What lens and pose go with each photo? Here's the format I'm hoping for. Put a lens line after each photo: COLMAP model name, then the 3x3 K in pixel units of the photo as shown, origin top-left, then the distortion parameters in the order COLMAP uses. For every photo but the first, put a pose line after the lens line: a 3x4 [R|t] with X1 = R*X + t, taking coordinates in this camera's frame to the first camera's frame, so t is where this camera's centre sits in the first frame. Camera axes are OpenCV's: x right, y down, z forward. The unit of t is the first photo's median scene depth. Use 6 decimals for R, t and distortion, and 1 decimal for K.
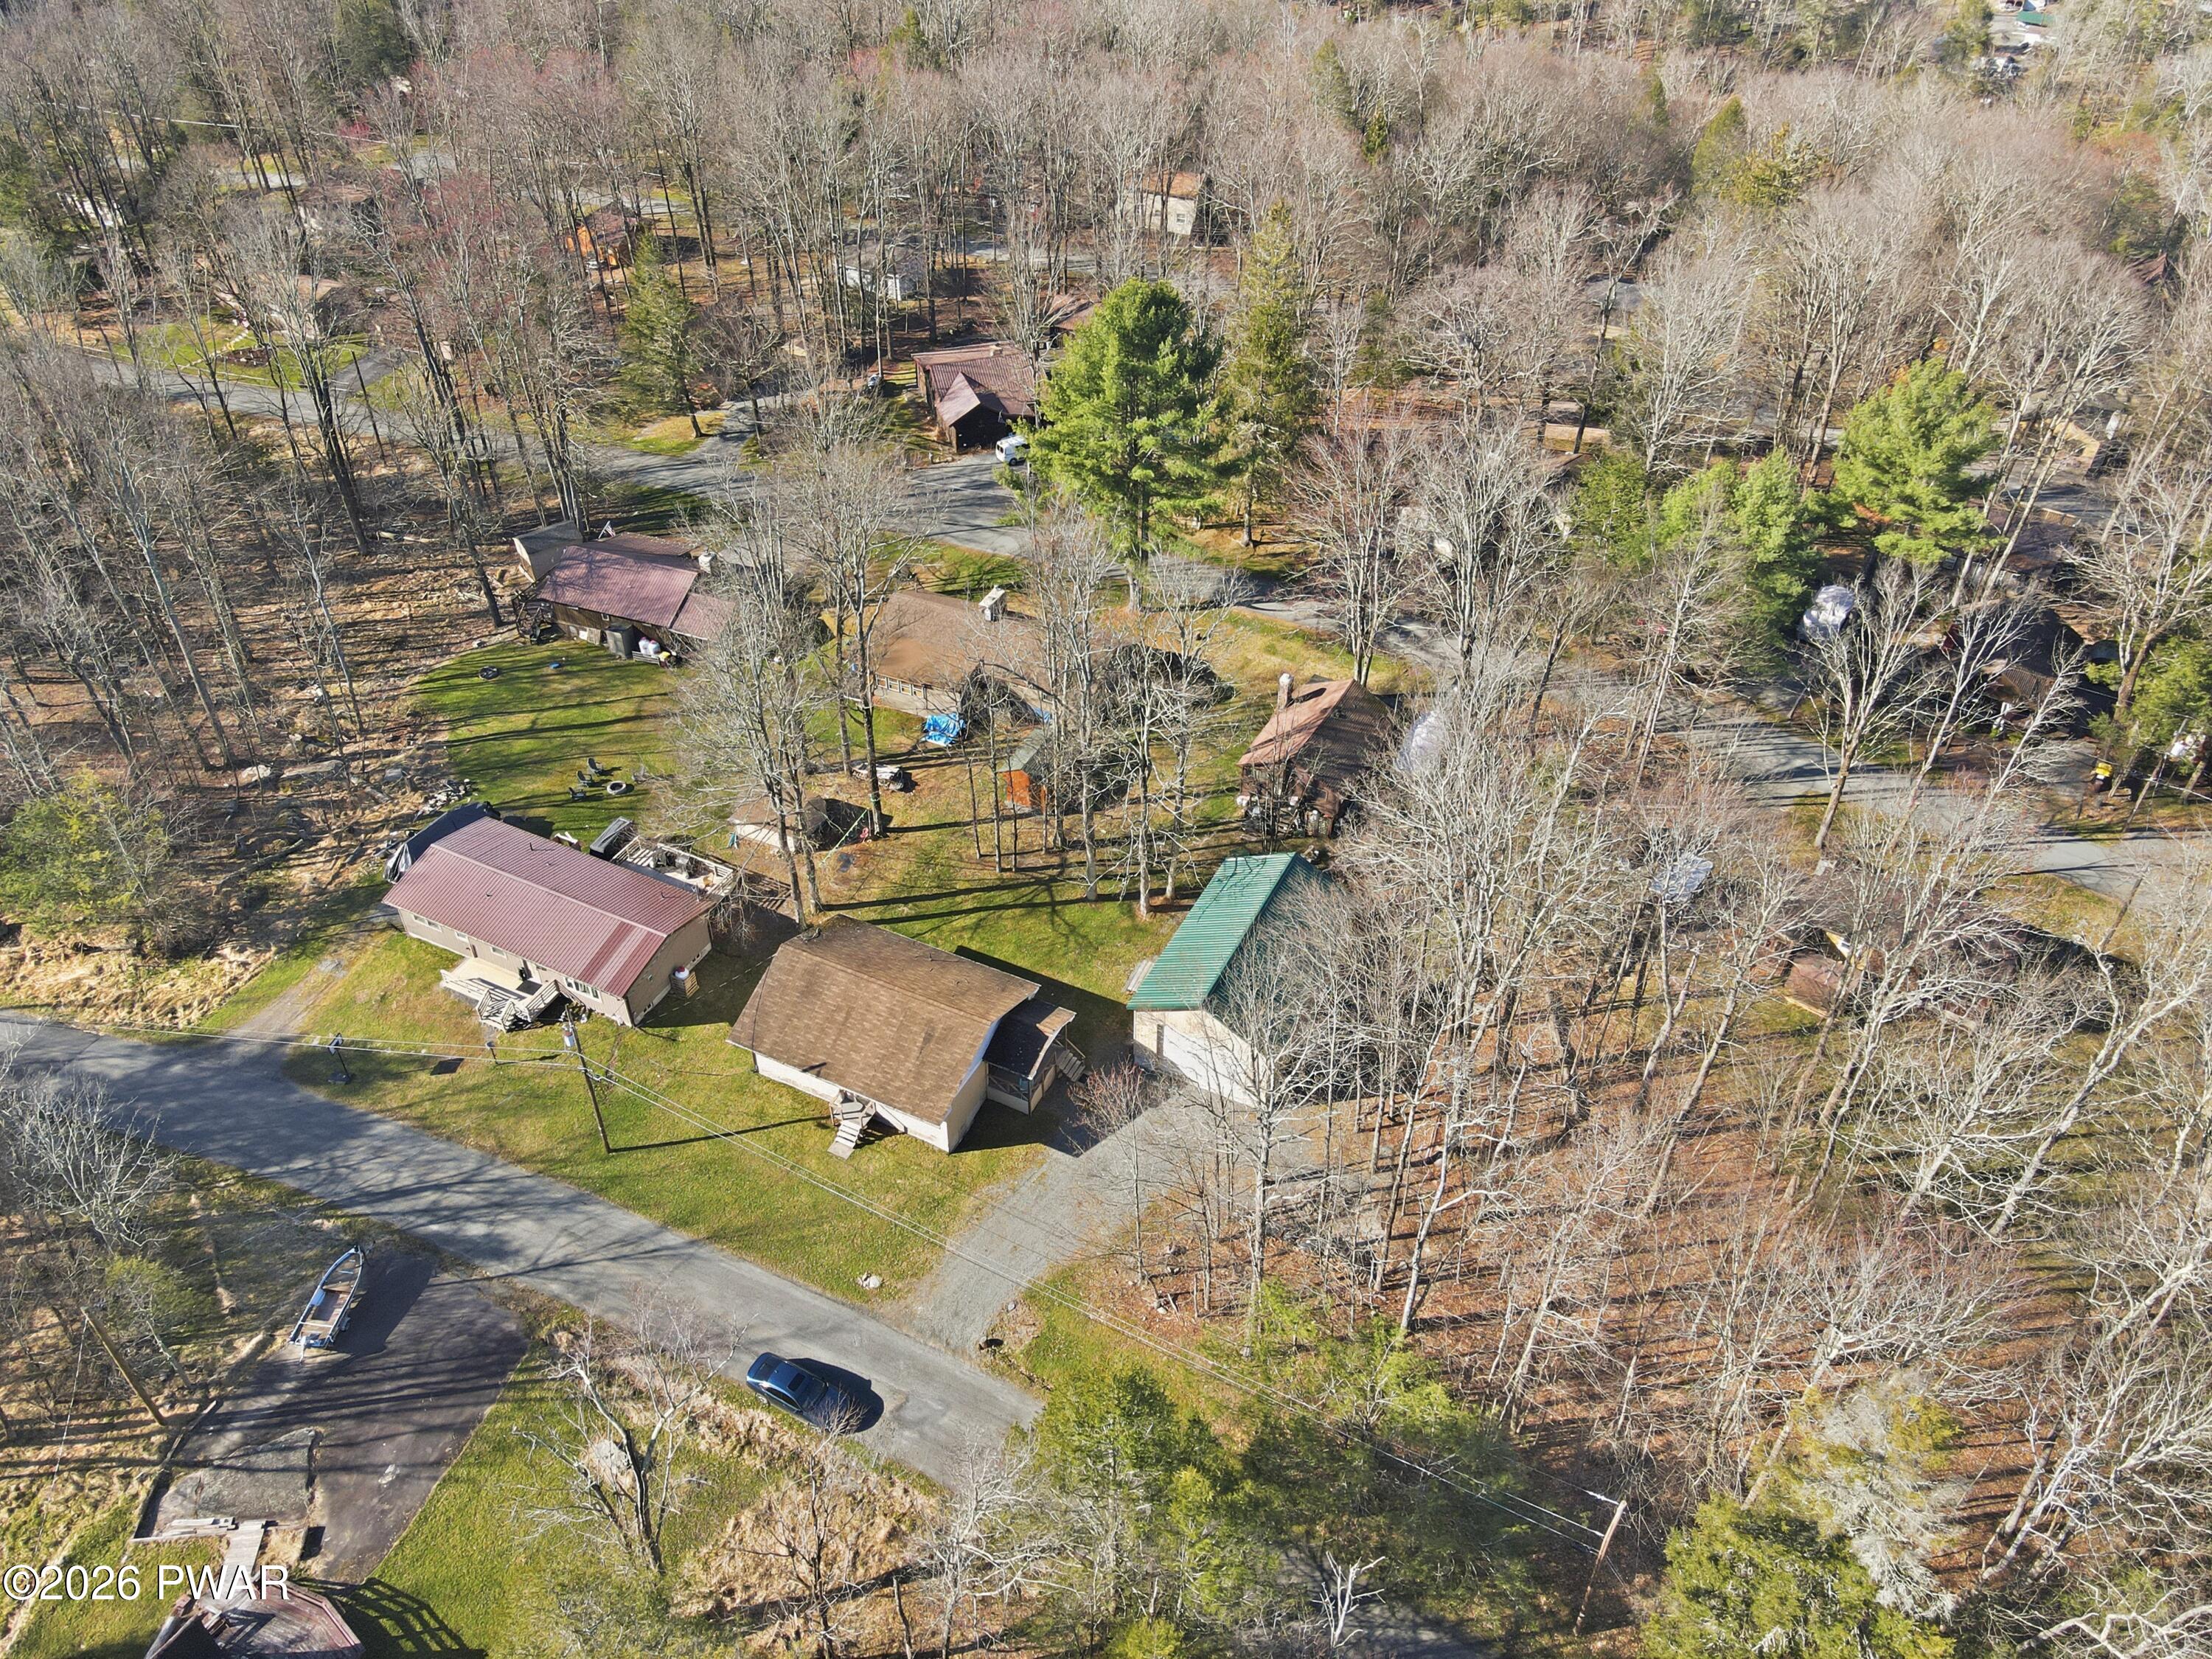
lens RADIAL K [[1619.1, 0, 1104.5], [0, 1619.1, 825.1], [0, 0, 1]] dist [-0.003227, 0.034298]
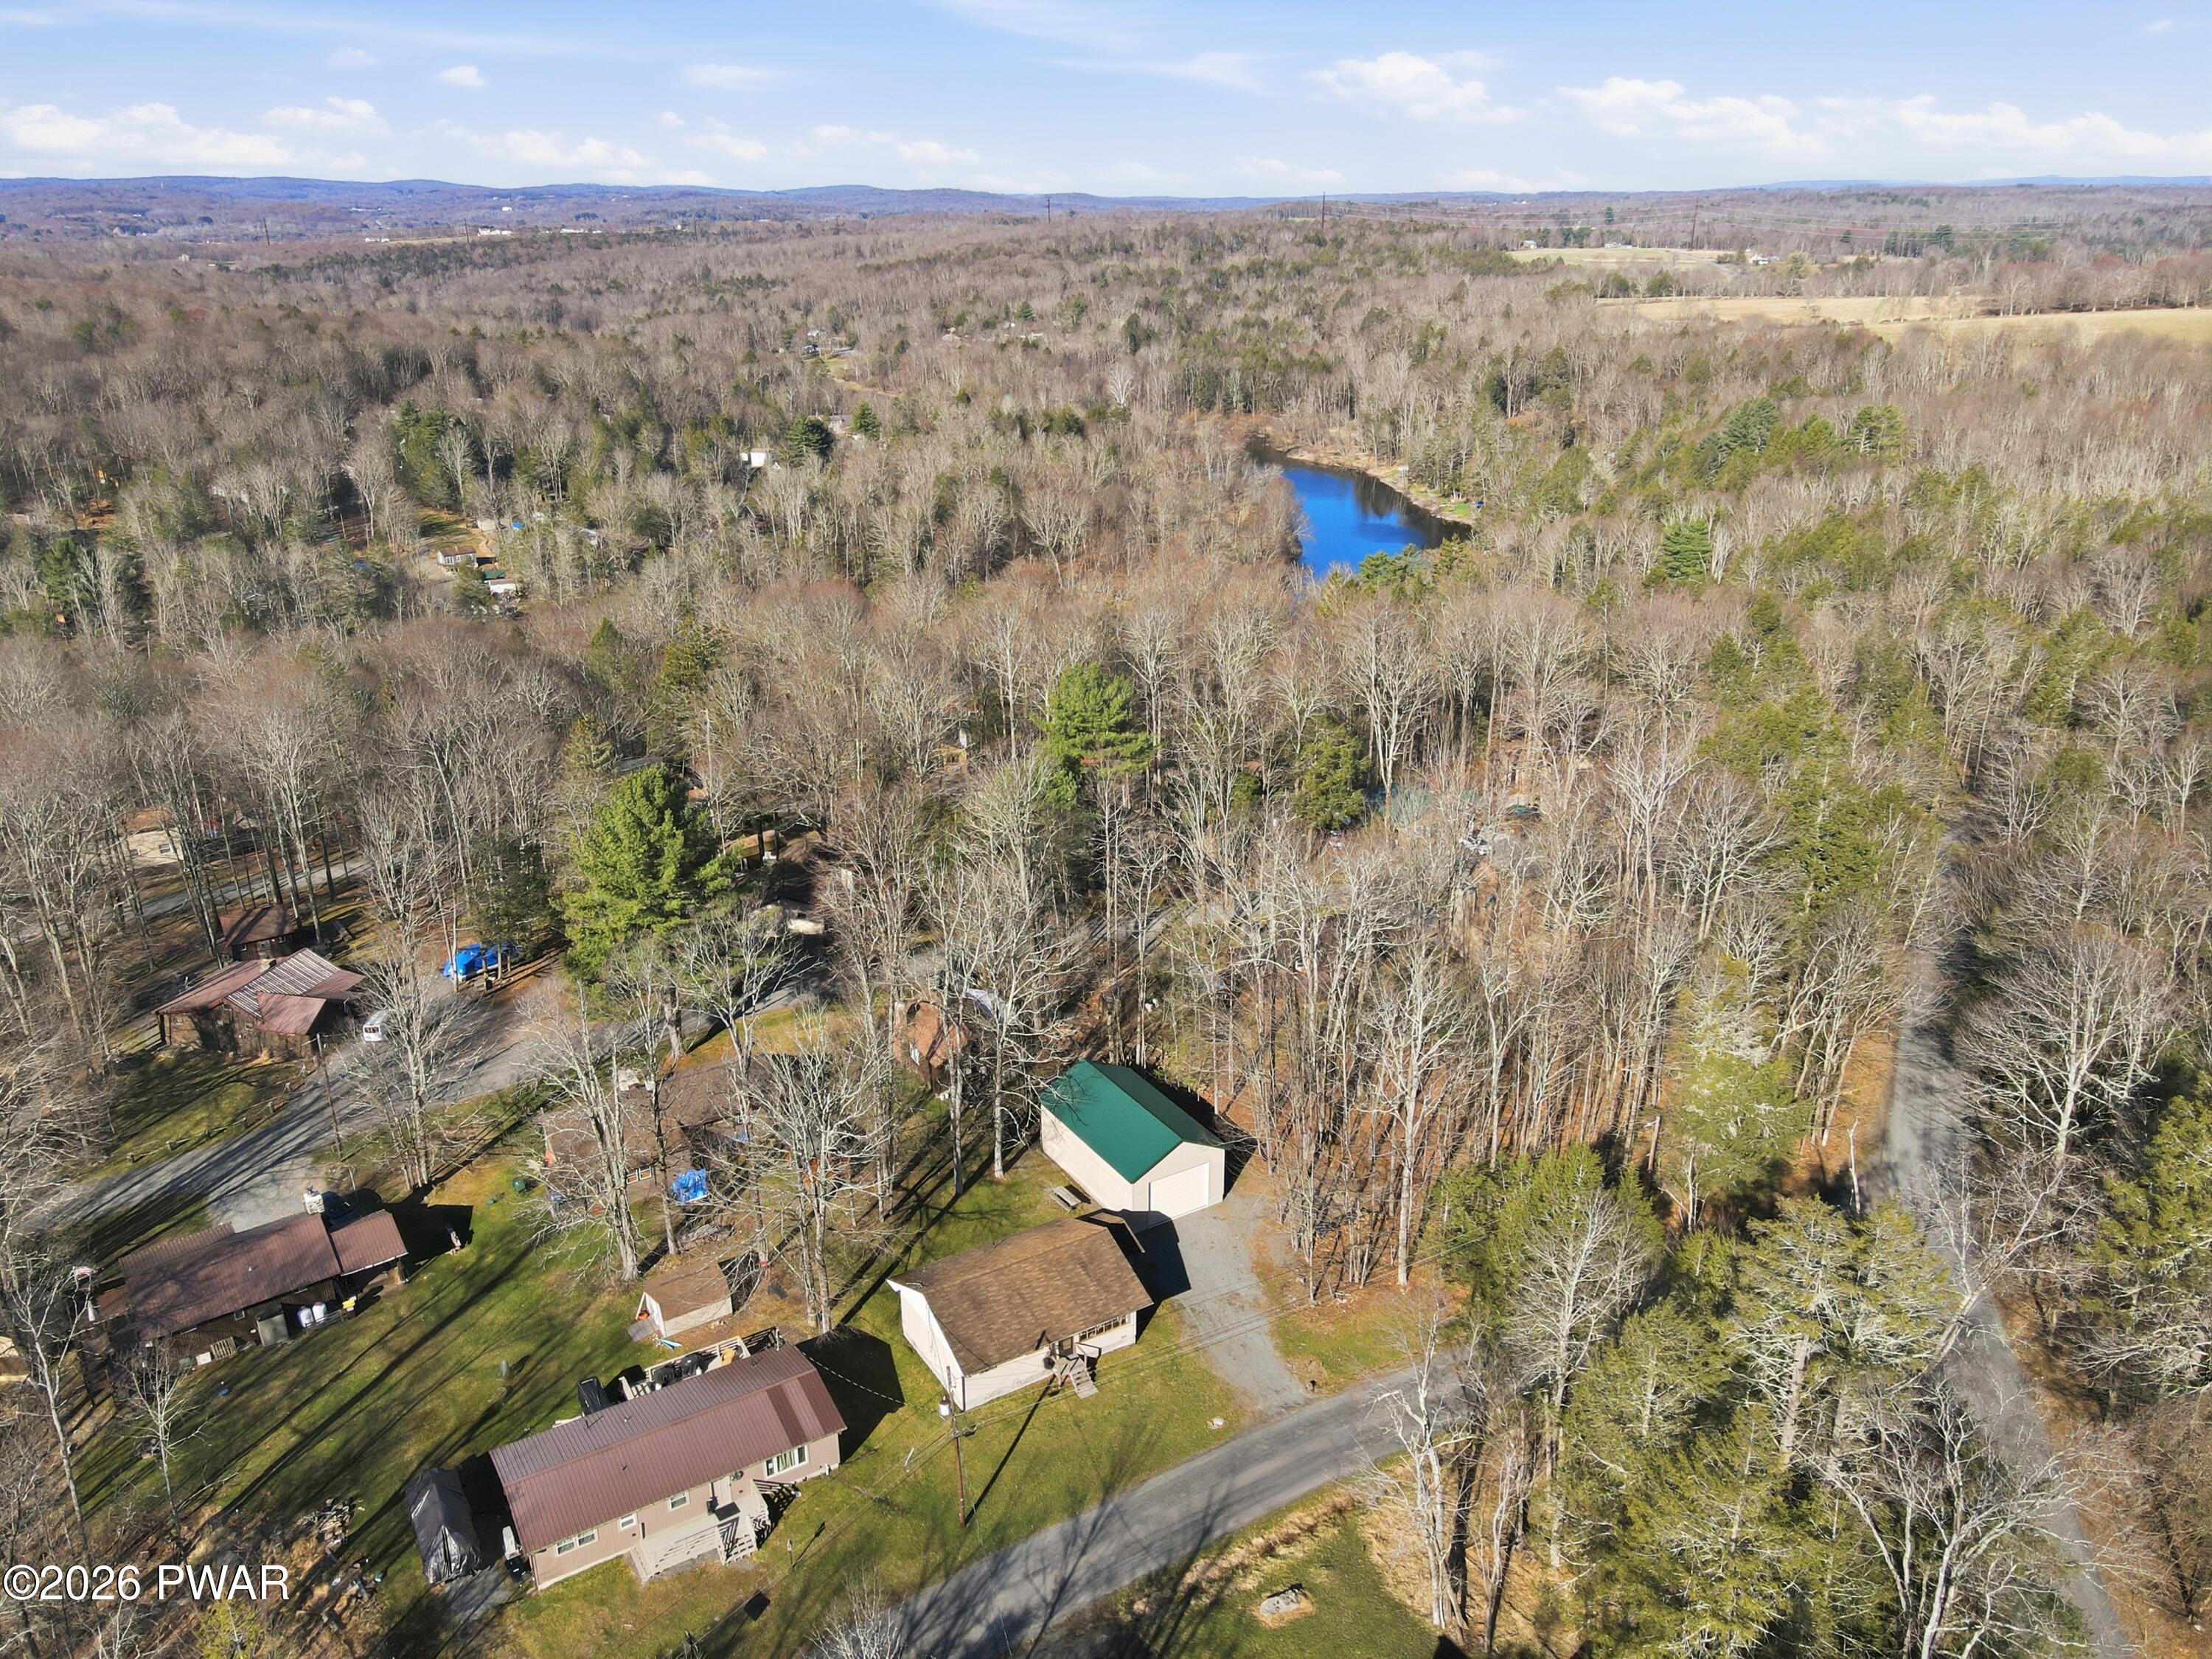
lens RADIAL K [[1619.1, 0, 1104.5], [0, 1619.1, 825.1], [0, 0, 1]] dist [-0.003227, 0.034298]
pose [[0.538322, -0.306962, 0.784847, -0.774498], [0.547455, 0.835414, -0.048757, -0.062603], [-0.640705, 0.455915, 0.617769, 0.072021]]
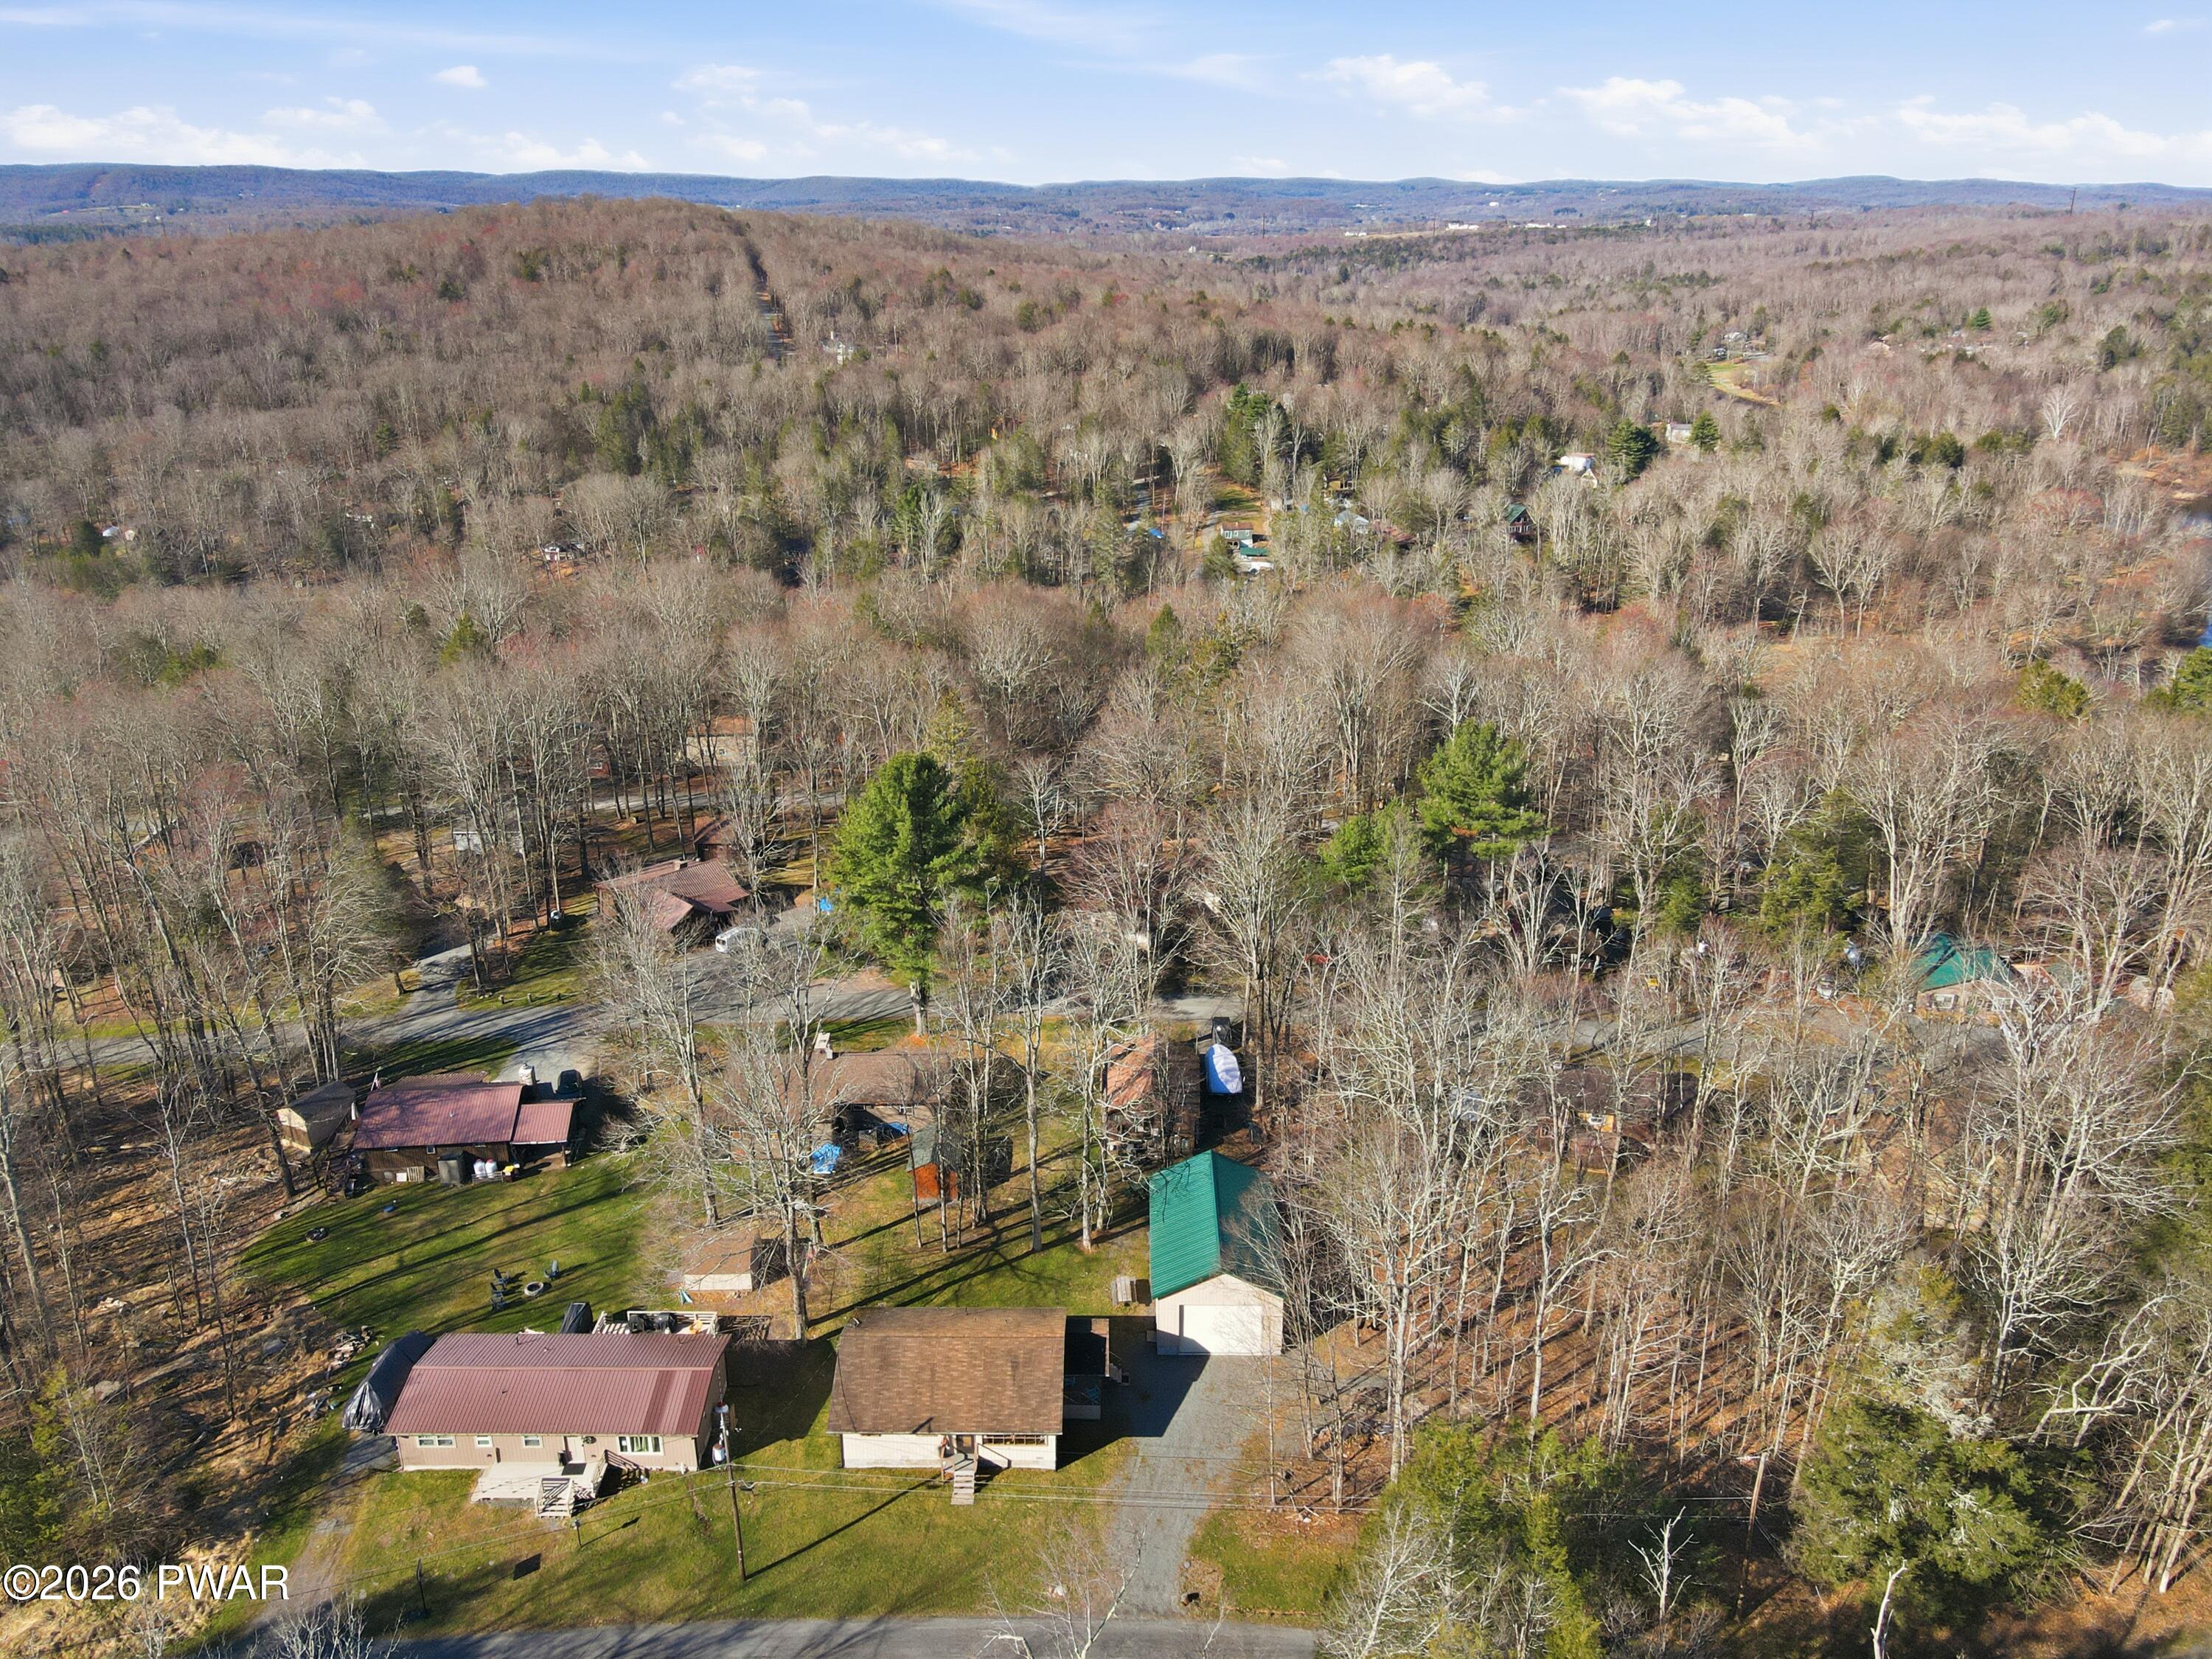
lens RADIAL K [[1619.1, 0, 1104.5], [0, 1619.1, 825.1], [0, 0, 1]] dist [-0.003227, 0.034298]
pose [[0.902221, -0.160848, 0.400157, -0.355438], [0.282916, 0.921043, -0.267655, 0.085031], [-0.325510, 0.354695, 0.876490, -0.098877]]
